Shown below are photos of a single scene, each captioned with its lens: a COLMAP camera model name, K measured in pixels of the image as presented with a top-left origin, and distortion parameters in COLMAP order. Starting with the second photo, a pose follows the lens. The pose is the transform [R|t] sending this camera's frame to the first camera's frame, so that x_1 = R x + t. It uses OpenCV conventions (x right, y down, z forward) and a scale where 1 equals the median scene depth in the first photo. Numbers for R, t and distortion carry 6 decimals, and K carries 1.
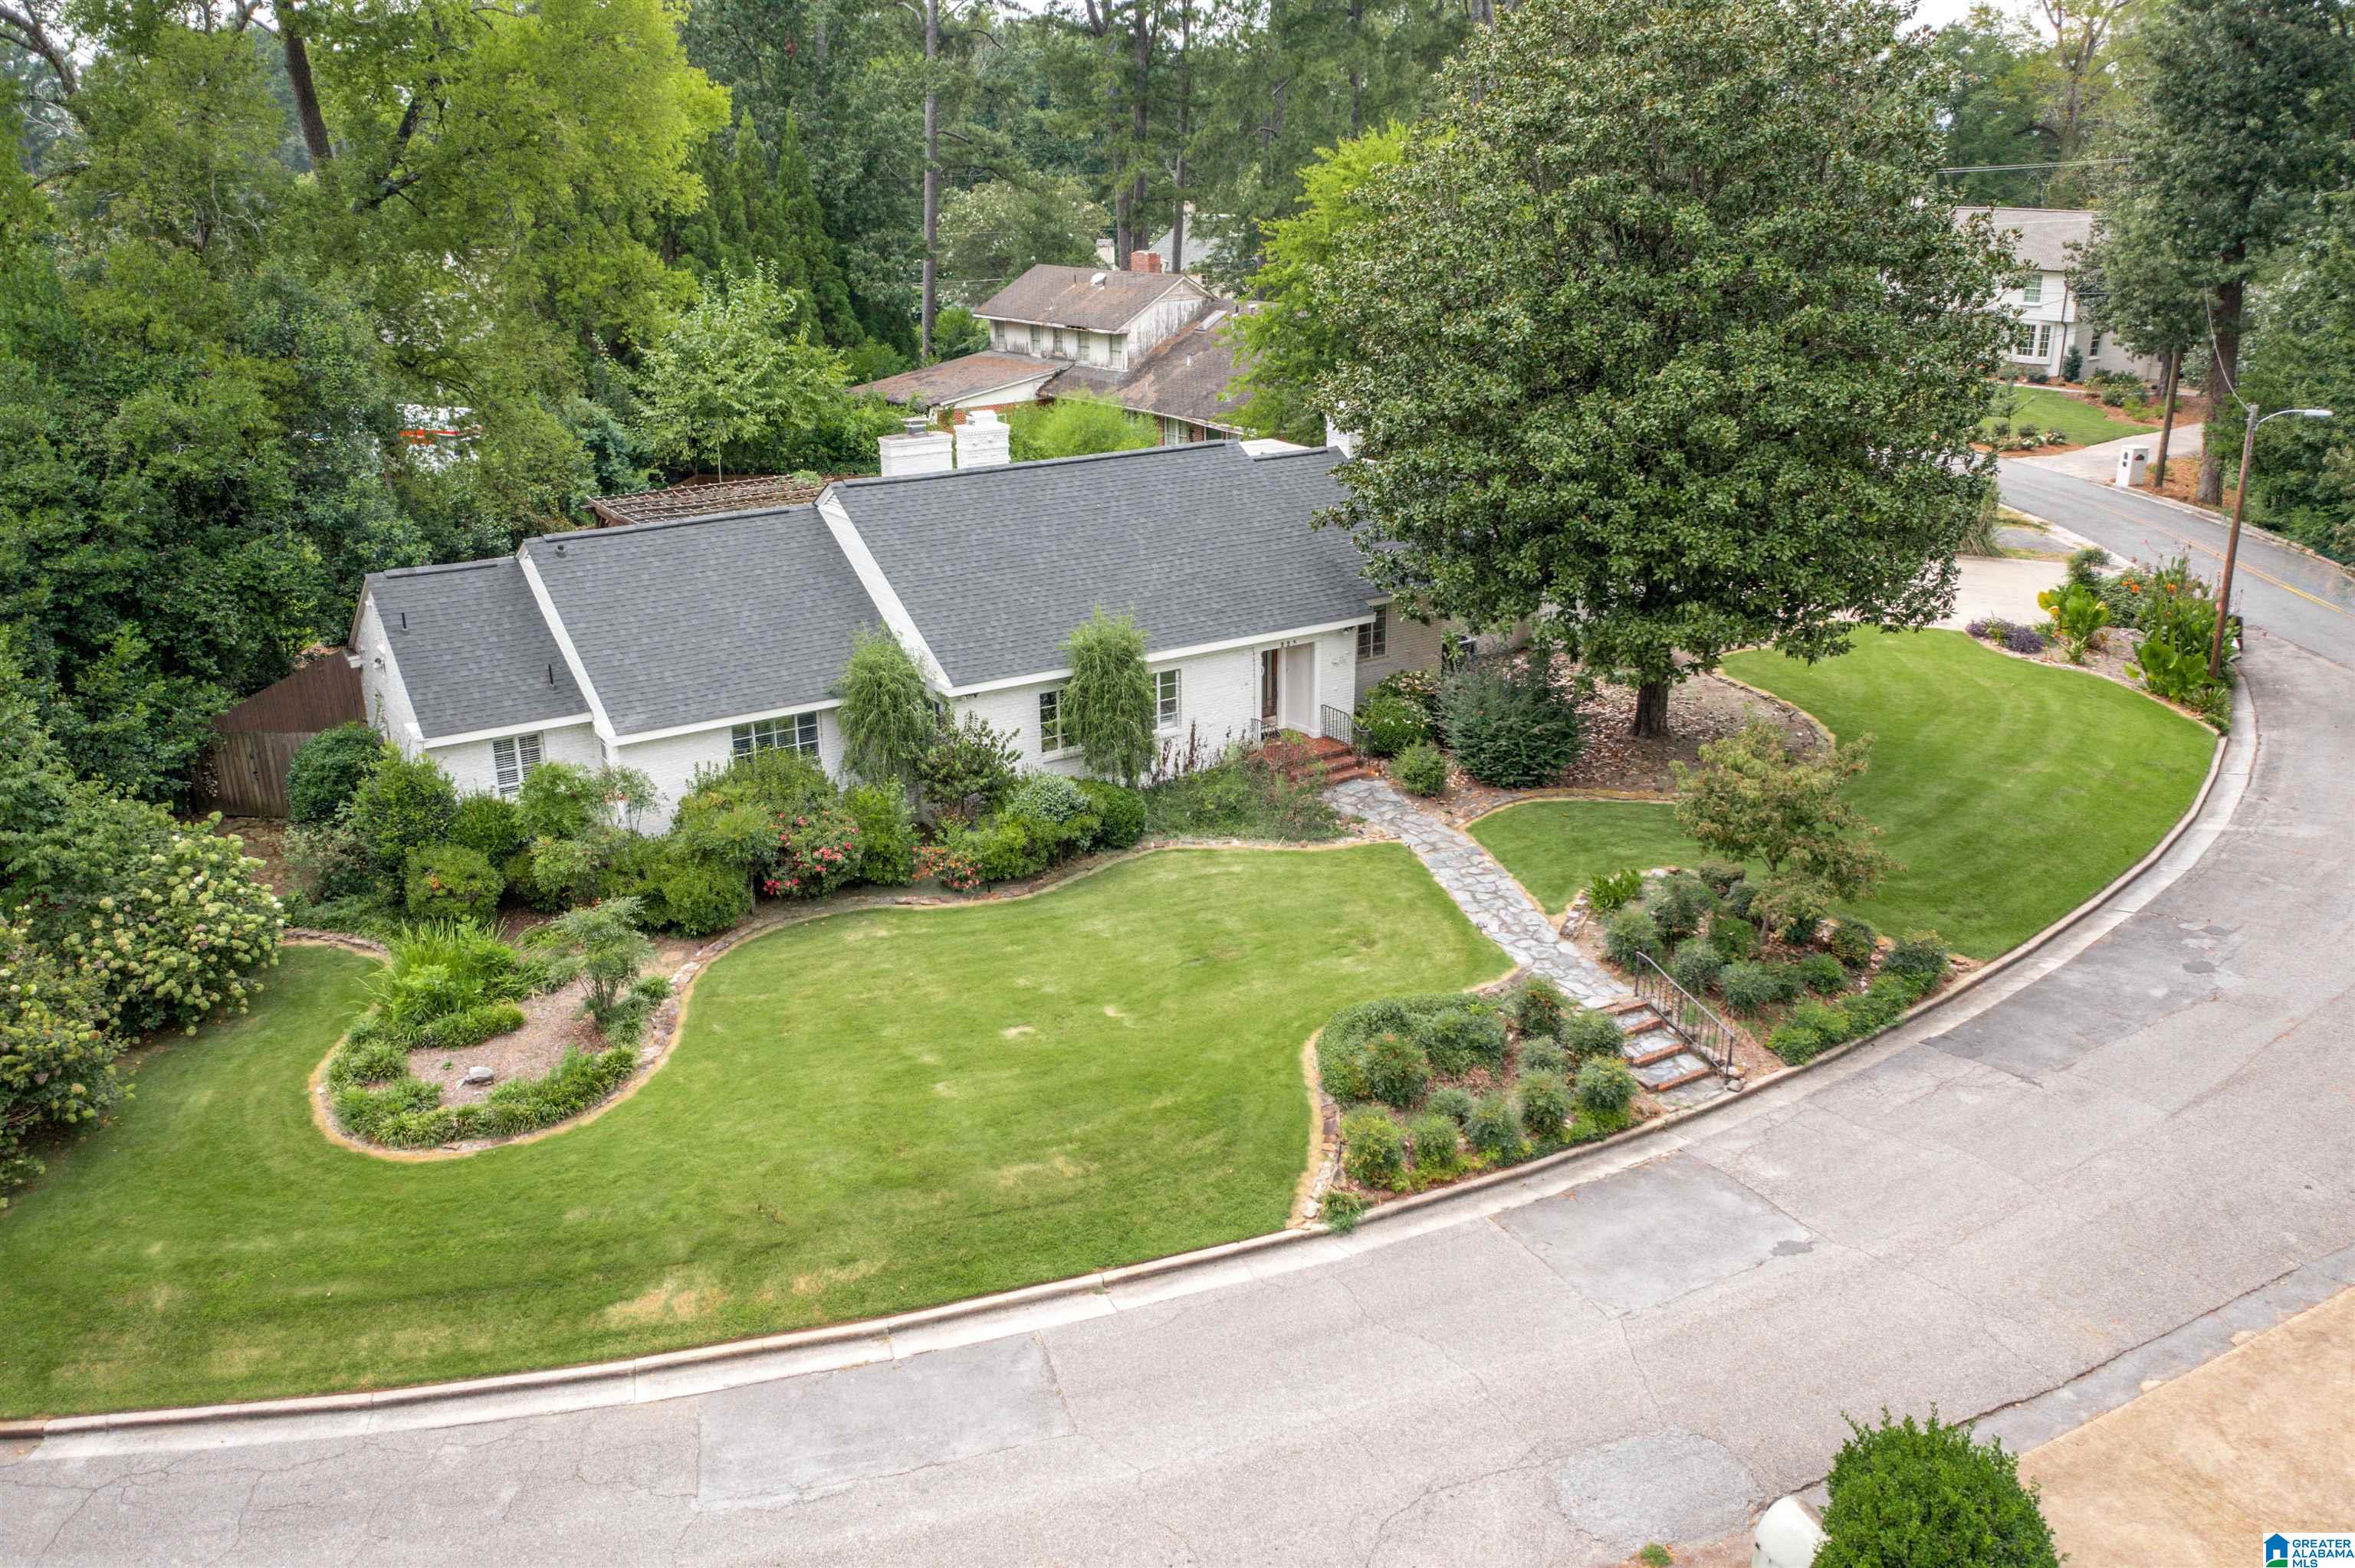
lens RADIAL K [[1865.1, 0, 1177.5], [0, 1865.1, 784.0], [0, 0, 1]] dist [-0.018734, -0.008359]
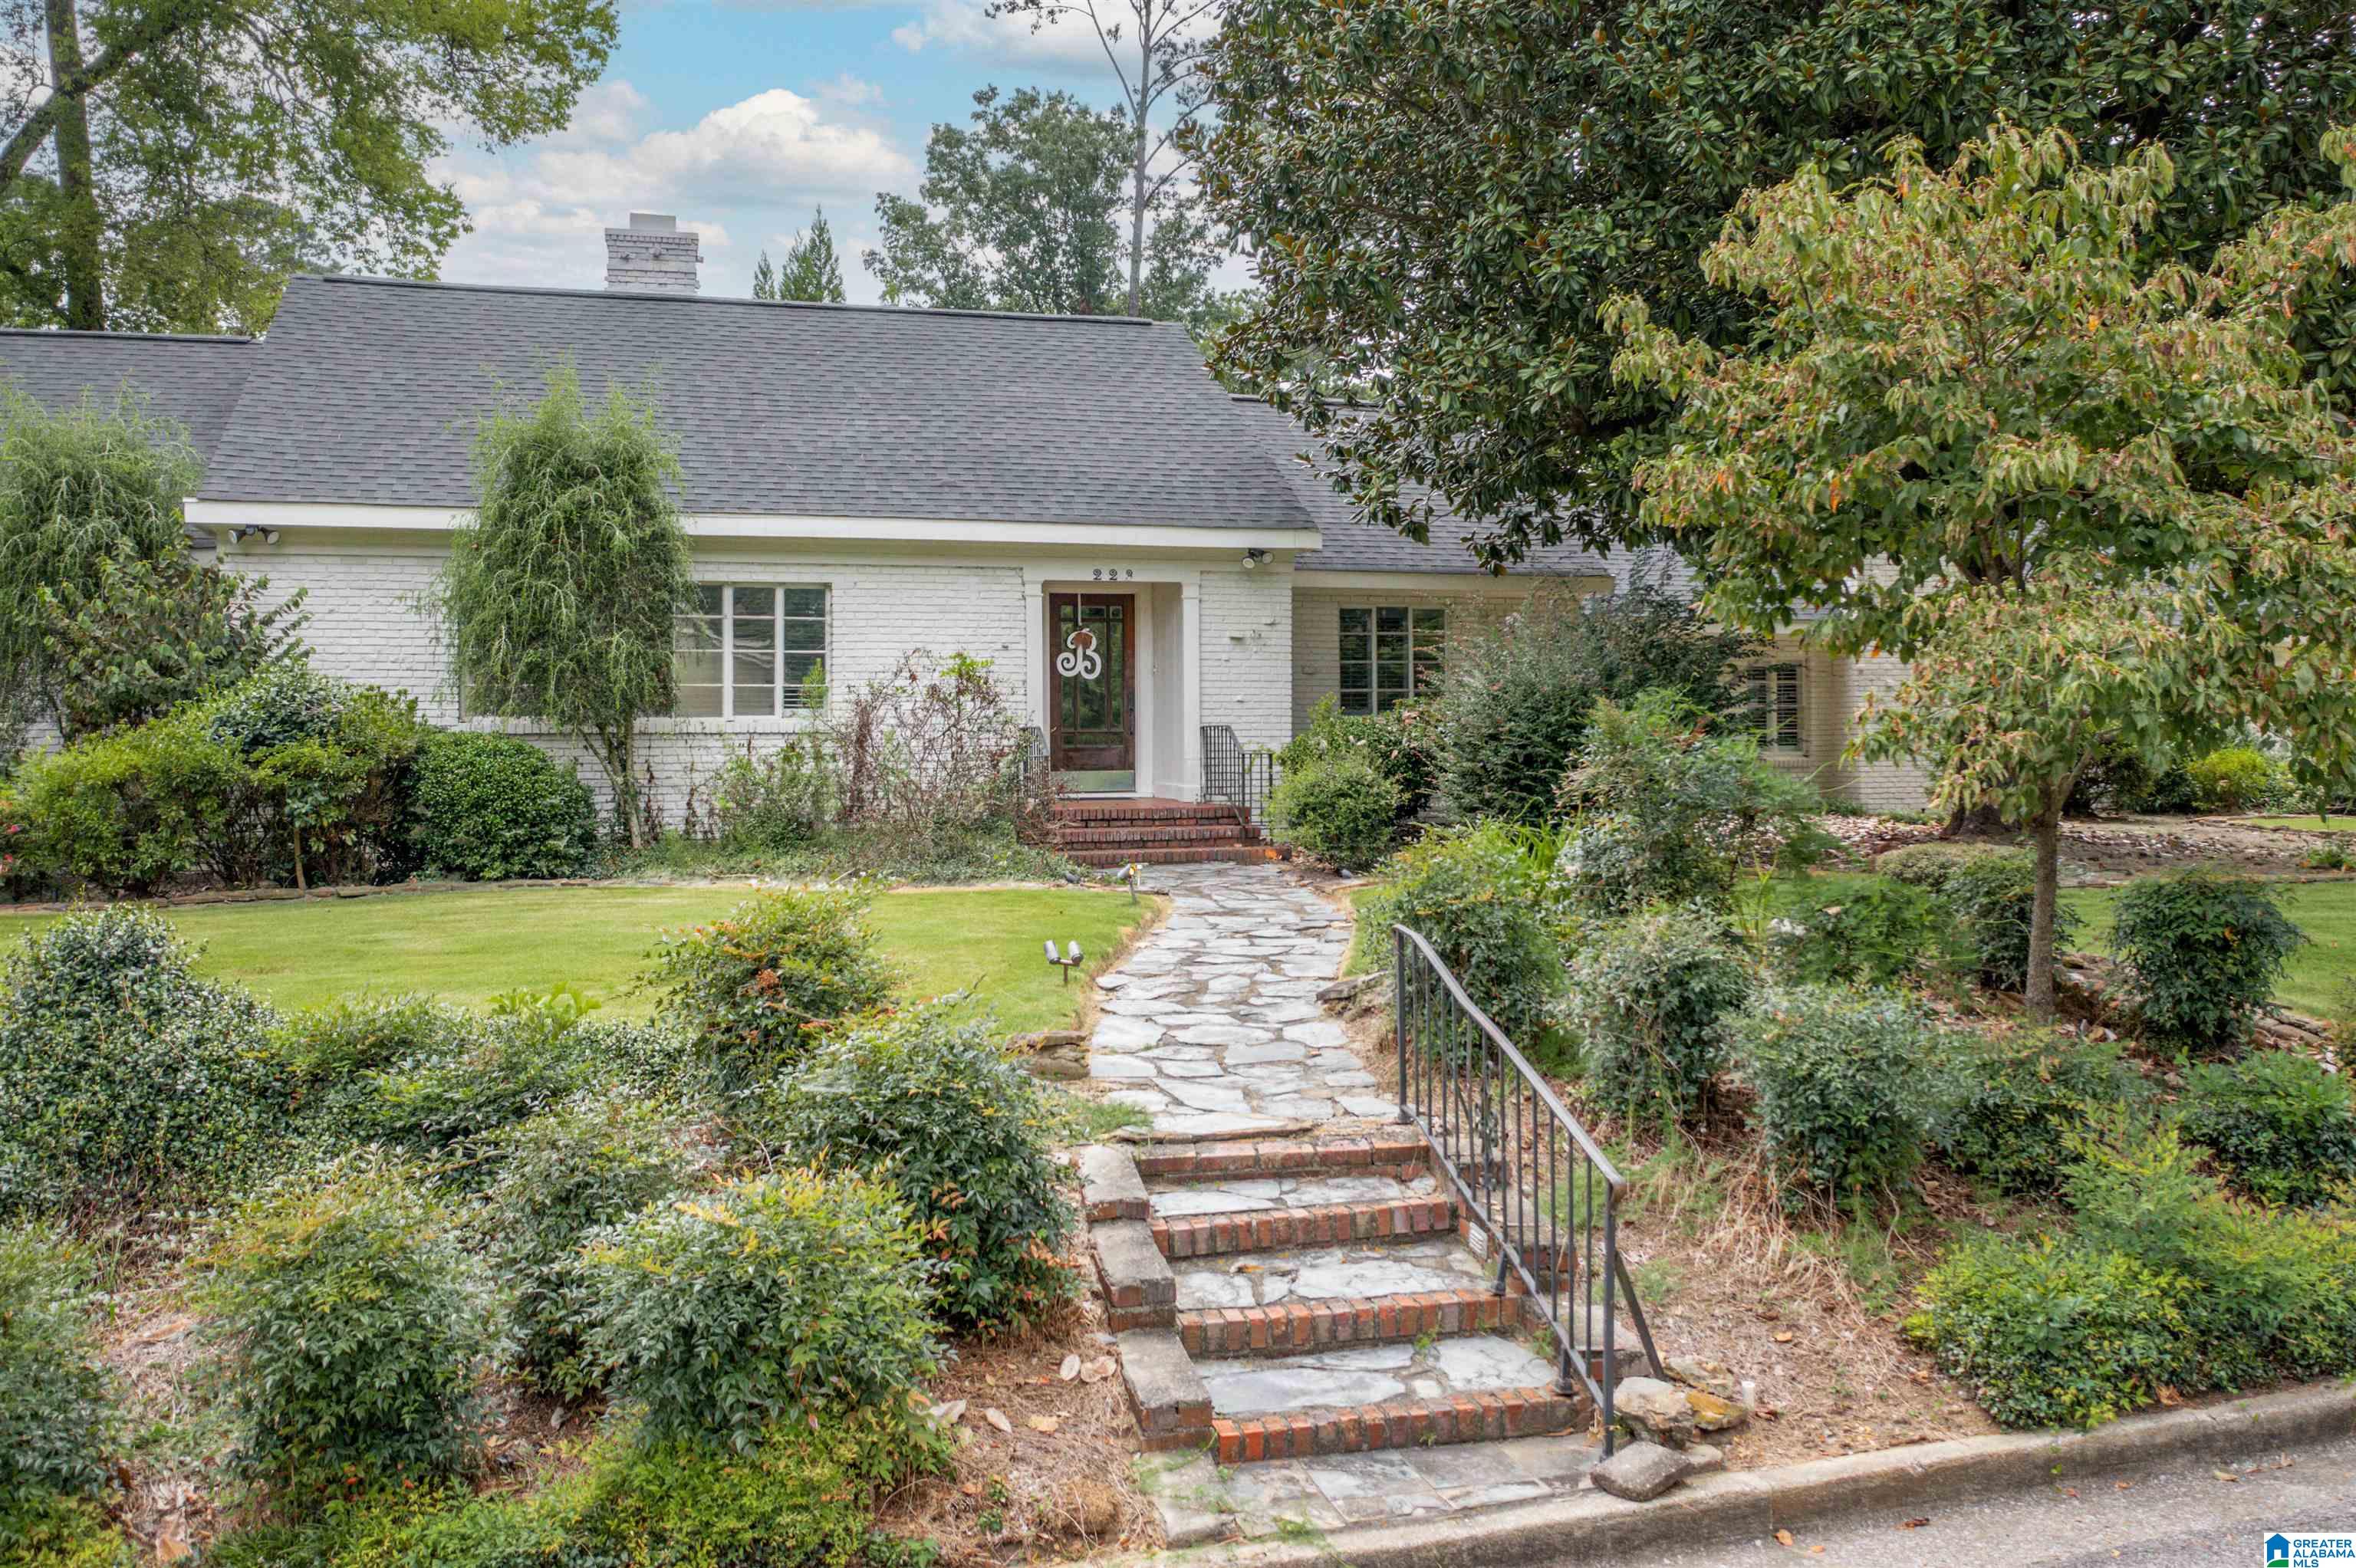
lens RADIAL K [[1984.7, 0, 1329.2], [0, 1984.7, 780.9], [0, 0, 1]] dist [-0.057459, -0.003658]
pose [[0.970416, 0.008306, -0.241297, 0.303121], [-0.082063, 0.951256, -0.297285, 0.151125], [0.227066, 0.308292, 0.923795, 0.754682]]
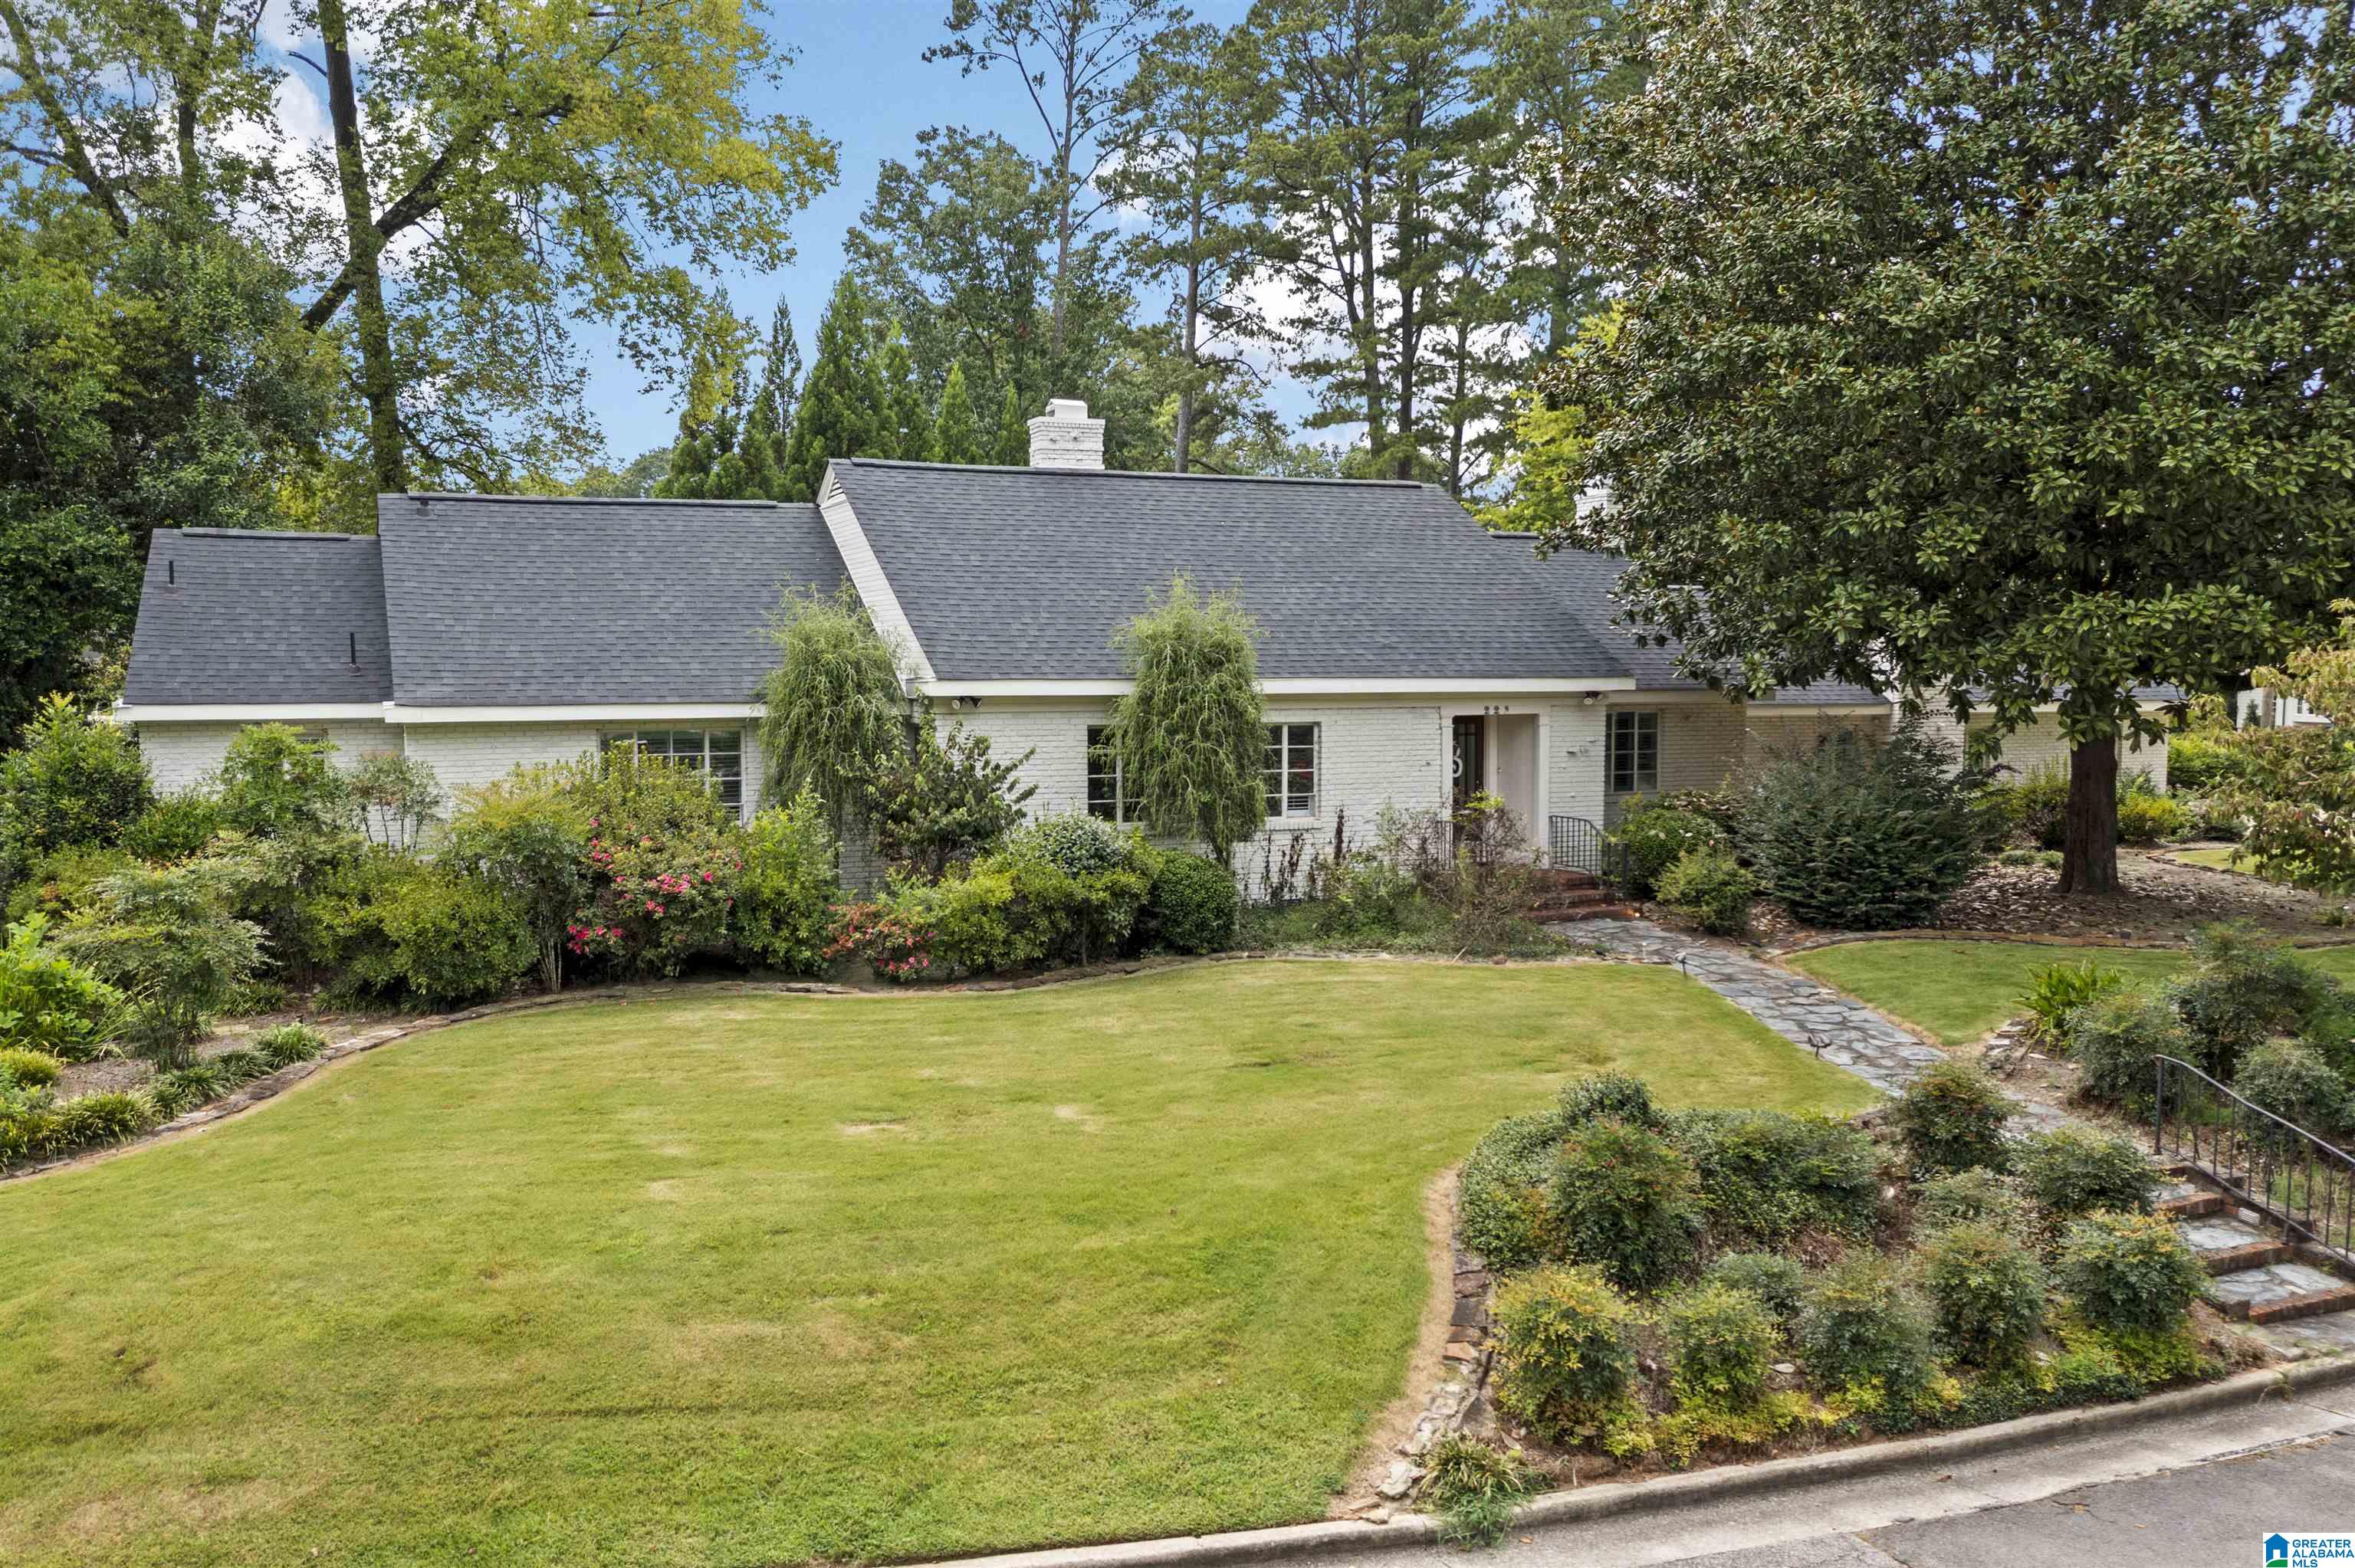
lens RADIAL K [[1865.1, 0, 1177.5], [0, 1865.1, 784.0], [0, 0, 1]] dist [-0.018734, -0.008359]
pose [[0.986125, 0.020154, -0.164777, 0.075487], [-0.063048, 0.963697, -0.259448, 0.163826], [0.153566, 0.266237, 0.951596, 0.490430]]
